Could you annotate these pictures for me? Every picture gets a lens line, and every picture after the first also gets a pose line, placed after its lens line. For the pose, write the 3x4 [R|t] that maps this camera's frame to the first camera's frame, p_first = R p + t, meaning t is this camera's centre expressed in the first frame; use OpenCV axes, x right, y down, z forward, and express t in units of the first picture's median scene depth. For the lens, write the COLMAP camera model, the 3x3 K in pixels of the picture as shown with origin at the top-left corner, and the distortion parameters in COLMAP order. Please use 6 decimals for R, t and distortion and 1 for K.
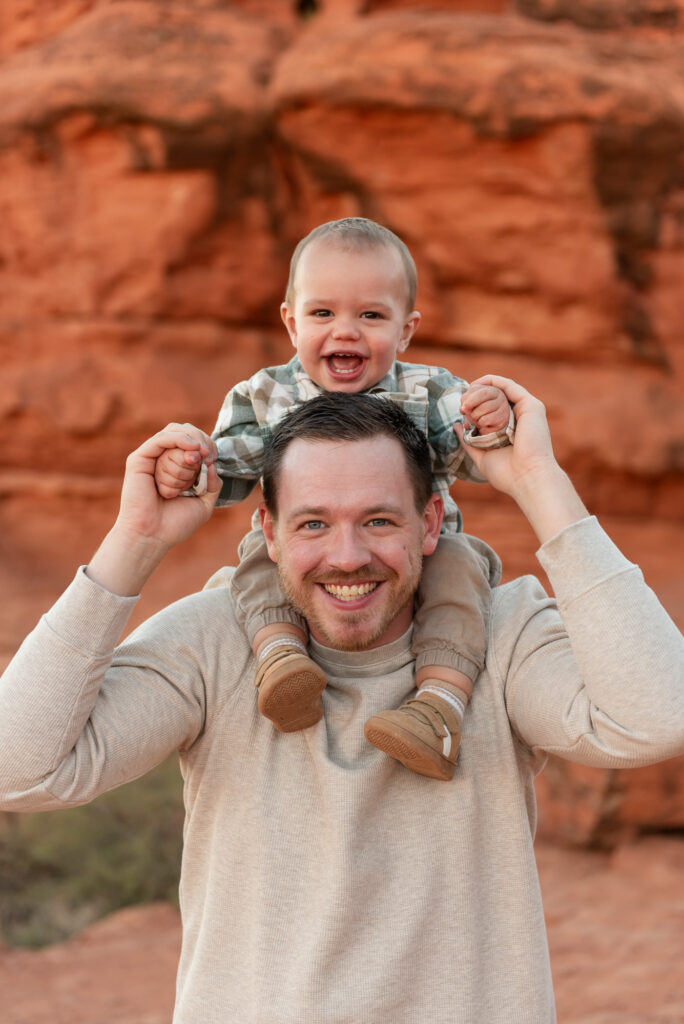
lens RADIAL K [[1830.3, 0, 348.8], [0, 1830.3, 514.2], [0, 0, 1]] dist [-0.003552, 0.000000]
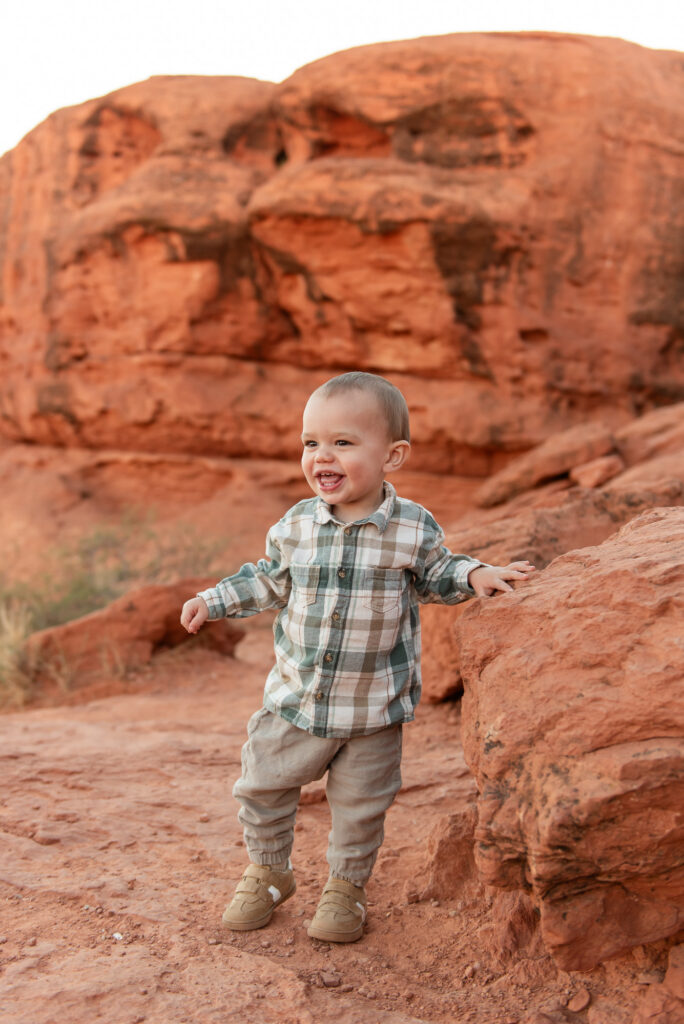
lens RADIAL K [[1194.9, 0, 324.2], [0, 1194.9, 503.1], [0, 0, 1]] dist [0.002736, 0.000000]
pose [[0.995521, 0.006836, -0.094297, 0.125179], [-0.007614, 0.999940, -0.007893, 0.035369], [0.094237, 0.008576, 0.995513, -0.041282]]
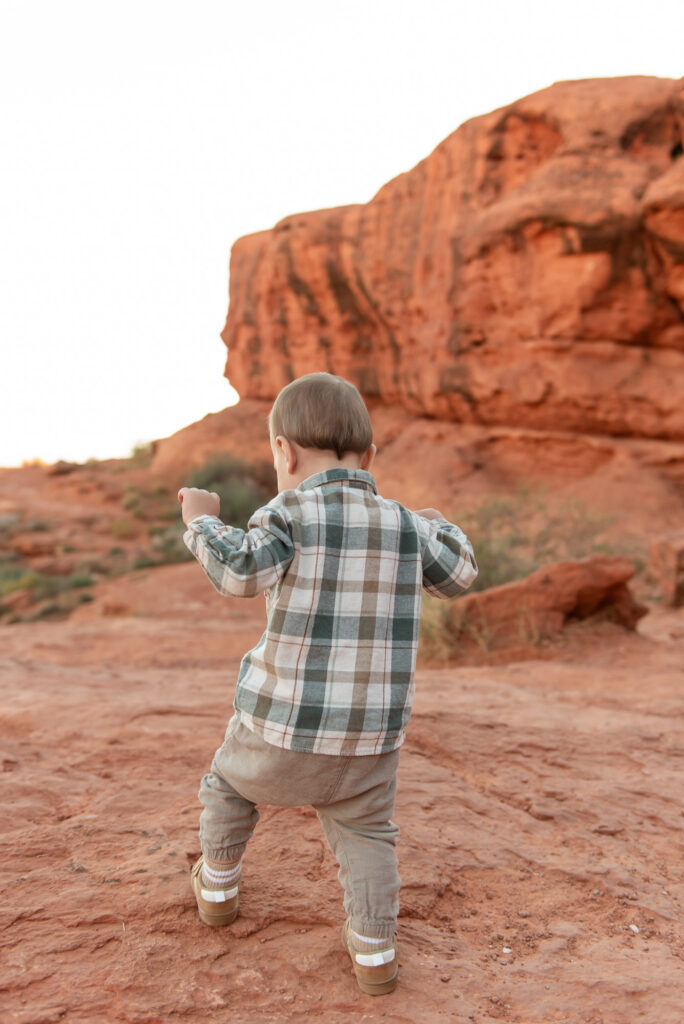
lens RADIAL K [[1076.1, 0, 319.8], [0, 1076.1, 508.6], [0, 0, 1]] dist [-0.003738, 0.000000]
pose [[0.906029, 0.060497, -0.418870, 0.121662], [-0.050781, 0.998120, 0.034318, 0.034570], [0.420159, -0.009822, 0.907397, -0.041033]]
